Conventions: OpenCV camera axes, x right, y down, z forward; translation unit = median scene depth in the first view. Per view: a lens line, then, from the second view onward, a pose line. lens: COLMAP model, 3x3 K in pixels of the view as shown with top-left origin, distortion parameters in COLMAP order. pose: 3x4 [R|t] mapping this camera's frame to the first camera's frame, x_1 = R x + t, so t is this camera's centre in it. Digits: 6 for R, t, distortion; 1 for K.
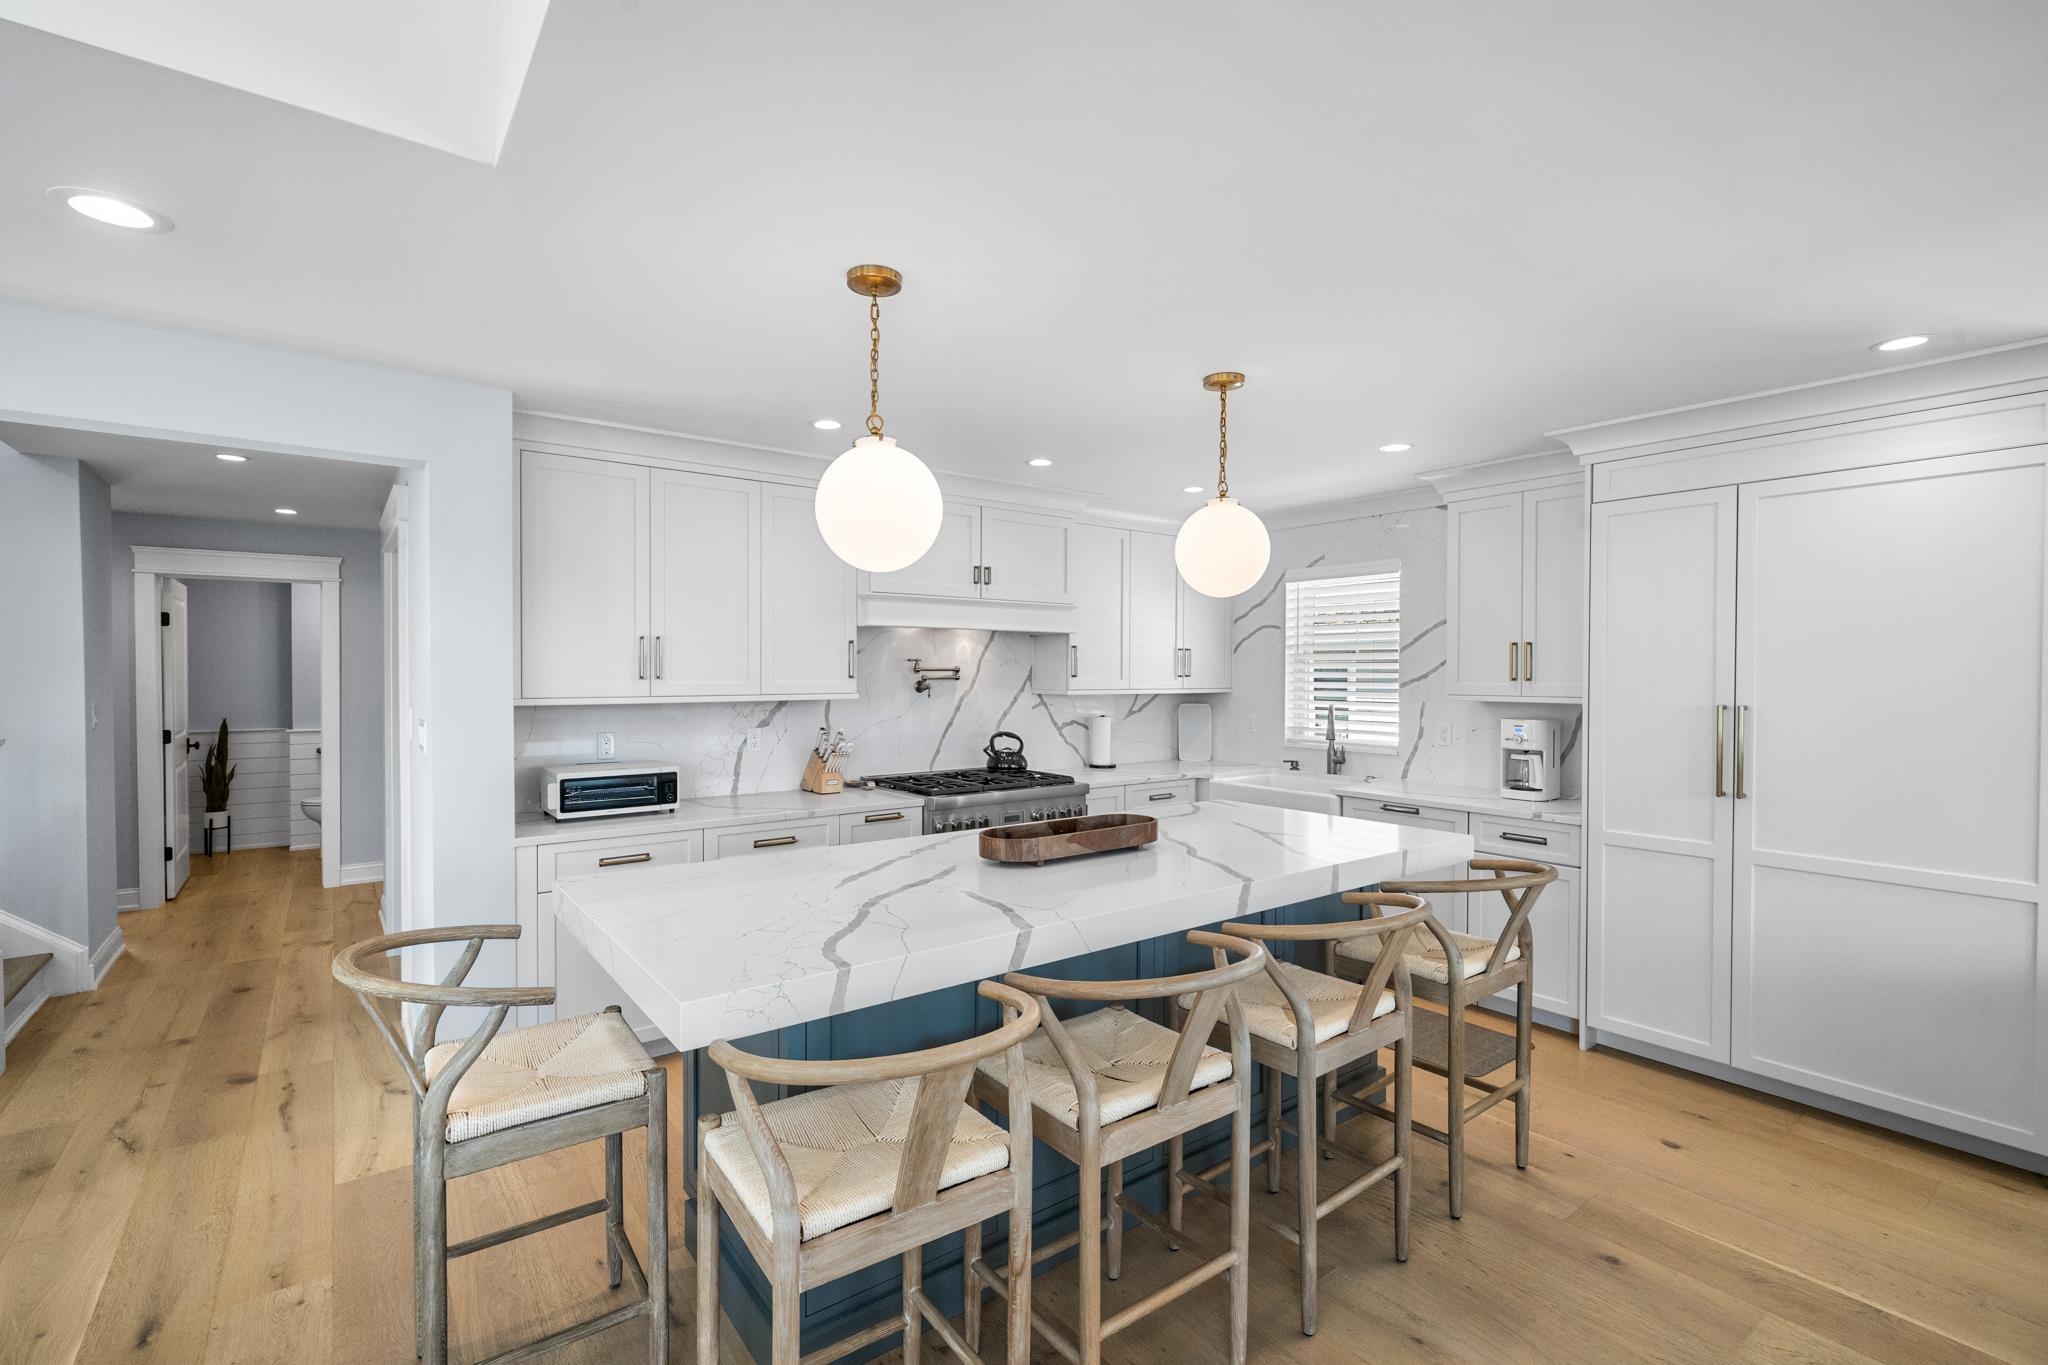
lens RADIAL K [[898.1, 0, 1024.0], [0, 898.1, 682.5], [0, 0, 1]] dist [0.000183, -0.000033]
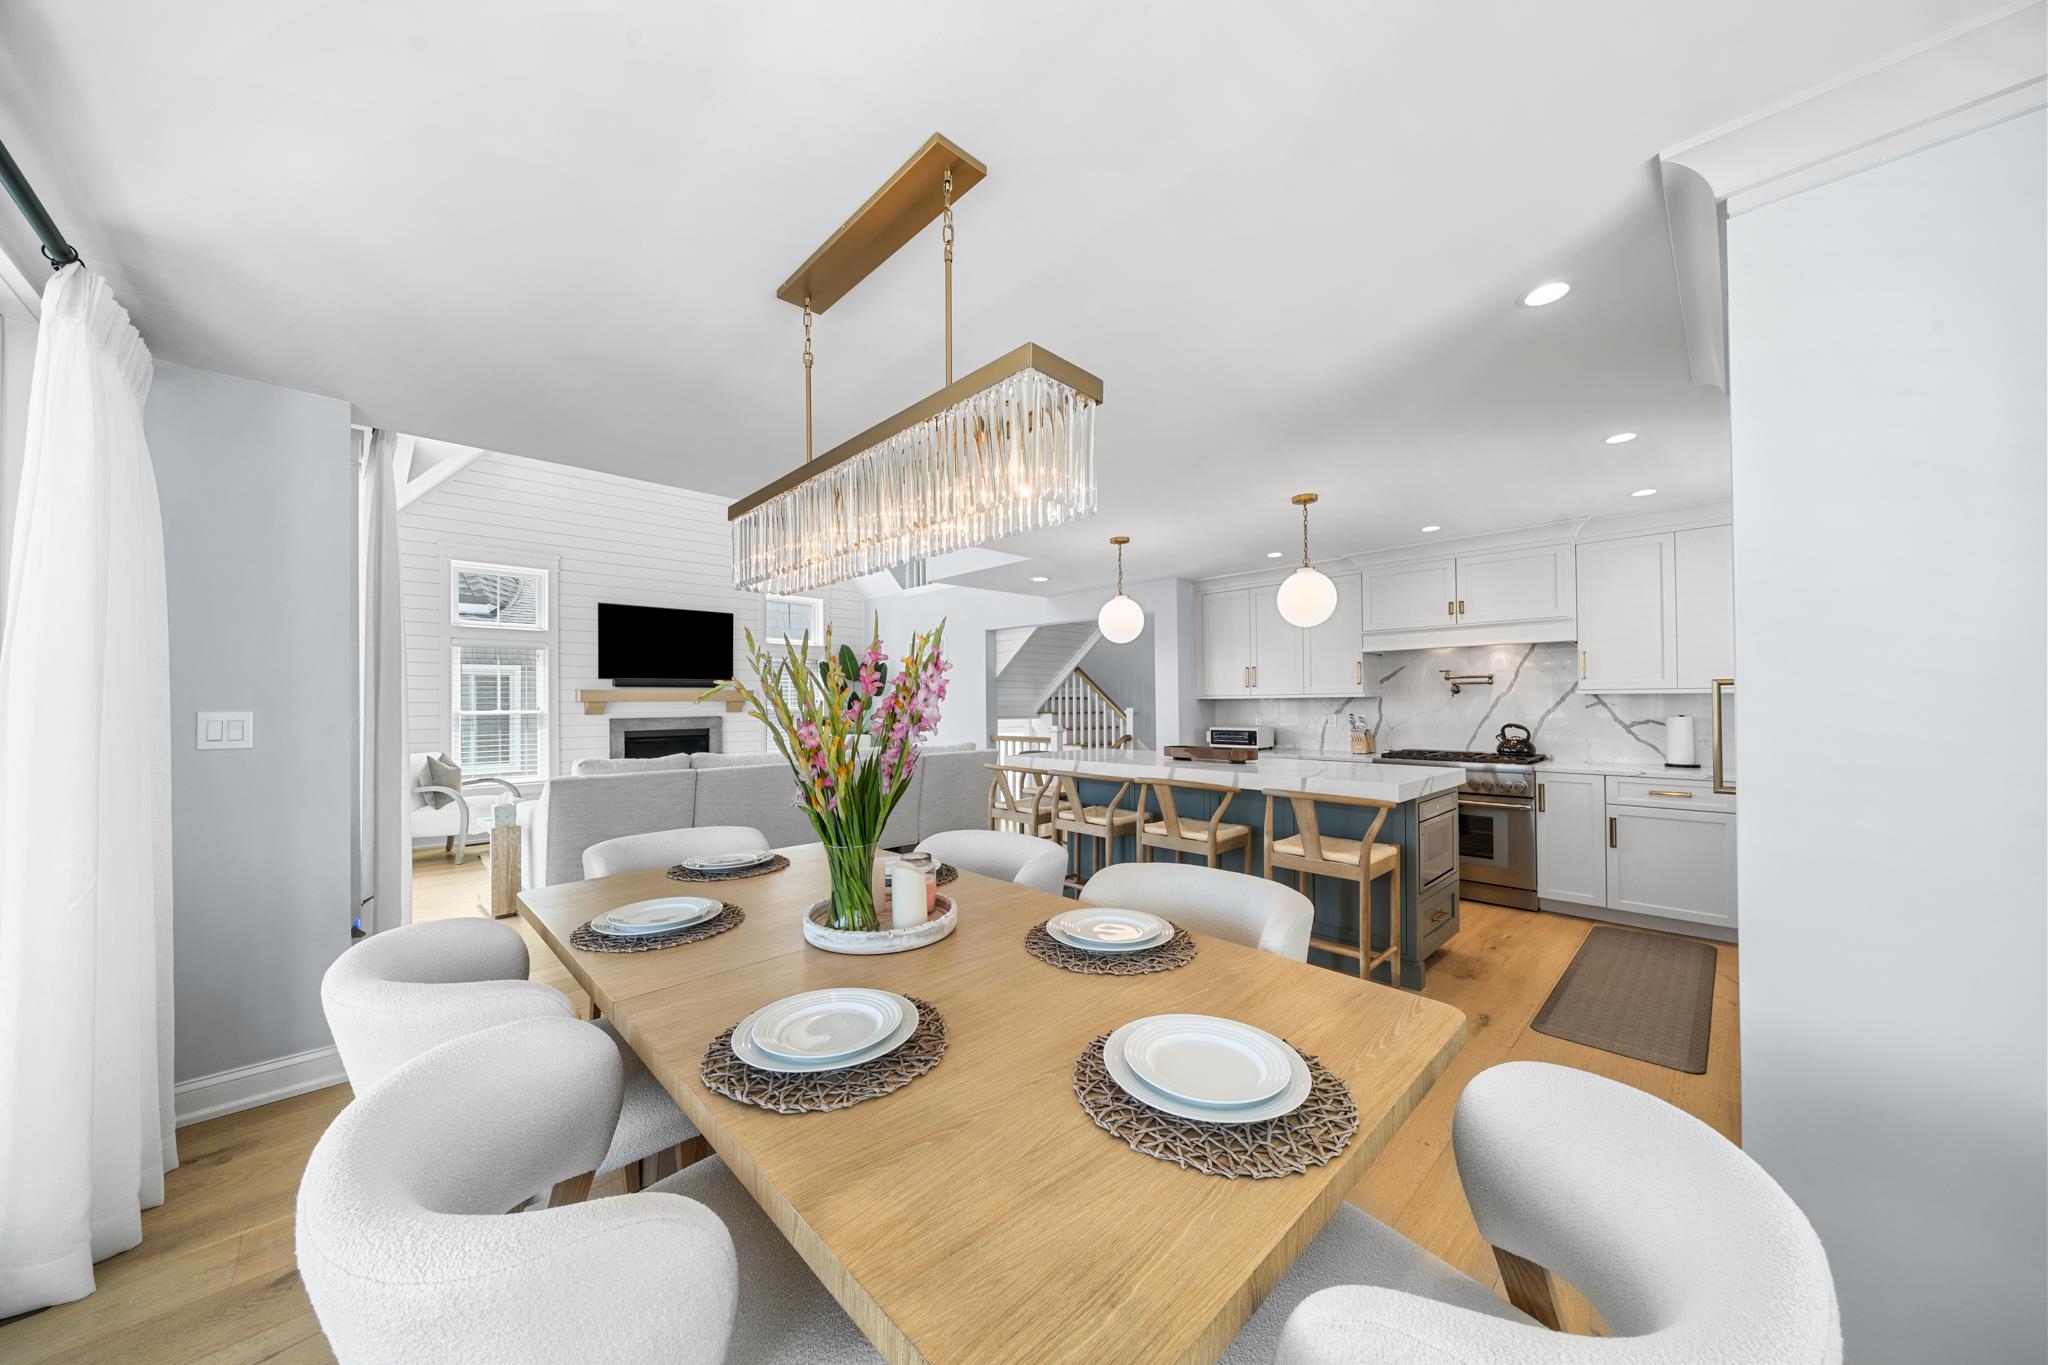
lens RADIAL K [[692.6, 0, 1015.9], [0, 692.6, 707.0], [0, 0, 1]] dist [-0.000266, -0.000002]
pose [[0.102918, 0.000886, -0.994689, 1.221346], [-0.005151, 0.999987, 0.000358, 0.047887], [0.994677, 0.005087, 0.102921, 0.280732]]
